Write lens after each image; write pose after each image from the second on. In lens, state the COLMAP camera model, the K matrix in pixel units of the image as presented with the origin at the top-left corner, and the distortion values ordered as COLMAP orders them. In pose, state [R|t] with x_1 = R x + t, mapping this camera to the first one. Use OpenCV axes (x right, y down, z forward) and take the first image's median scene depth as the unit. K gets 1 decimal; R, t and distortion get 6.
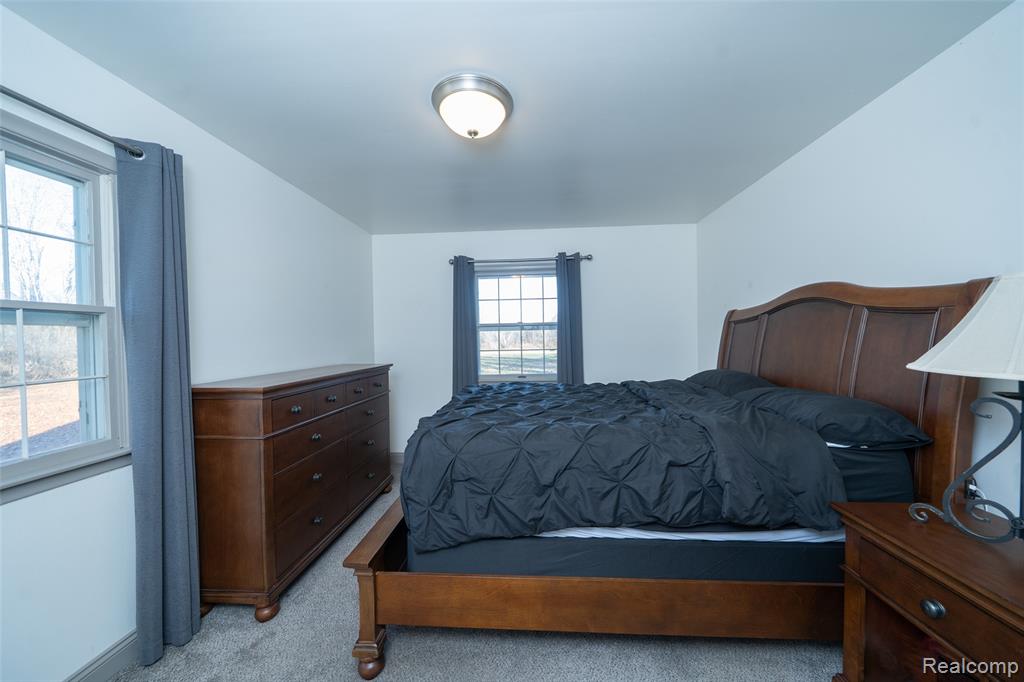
lens RADIAL K [[350.1, 0, 512.0], [0, 350.1, 341.0], [0, 0, 1]] dist [-0.001231, -0.000300]
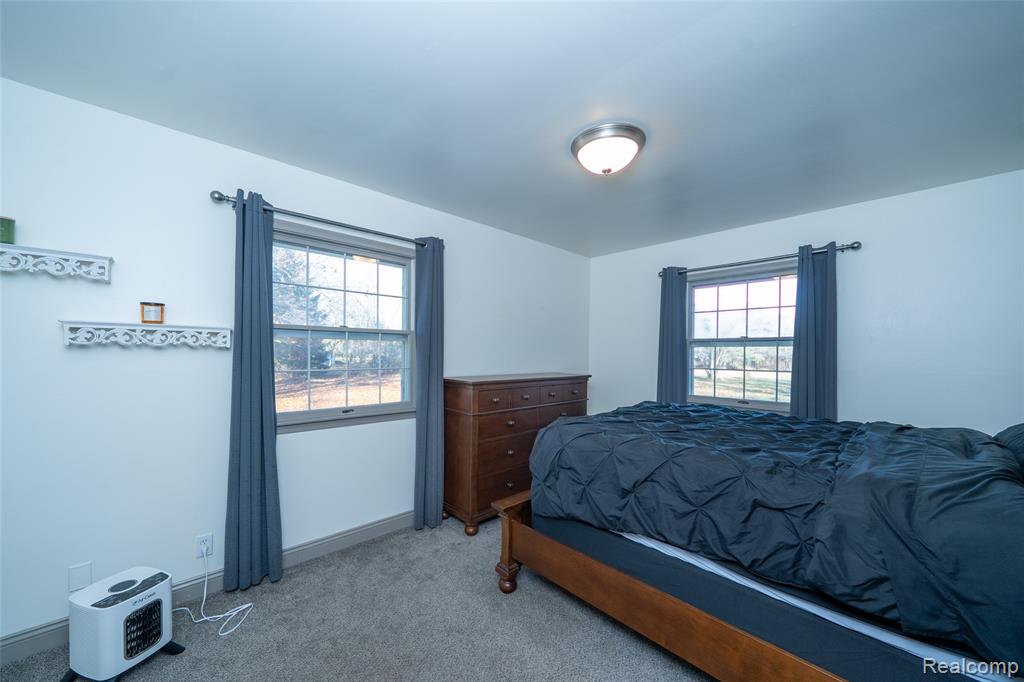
lens RADIAL K [[377.3, 0, 508.6], [0, 377.3, 354.6], [0, 0, 1]] dist [-0.001438, -0.000145]
pose [[0.727568, 0.029214, -0.685414, 0.526170], [-0.030904, 0.999474, 0.009795, -0.005572], [0.685340, 0.014056, 0.728088, -0.091103]]
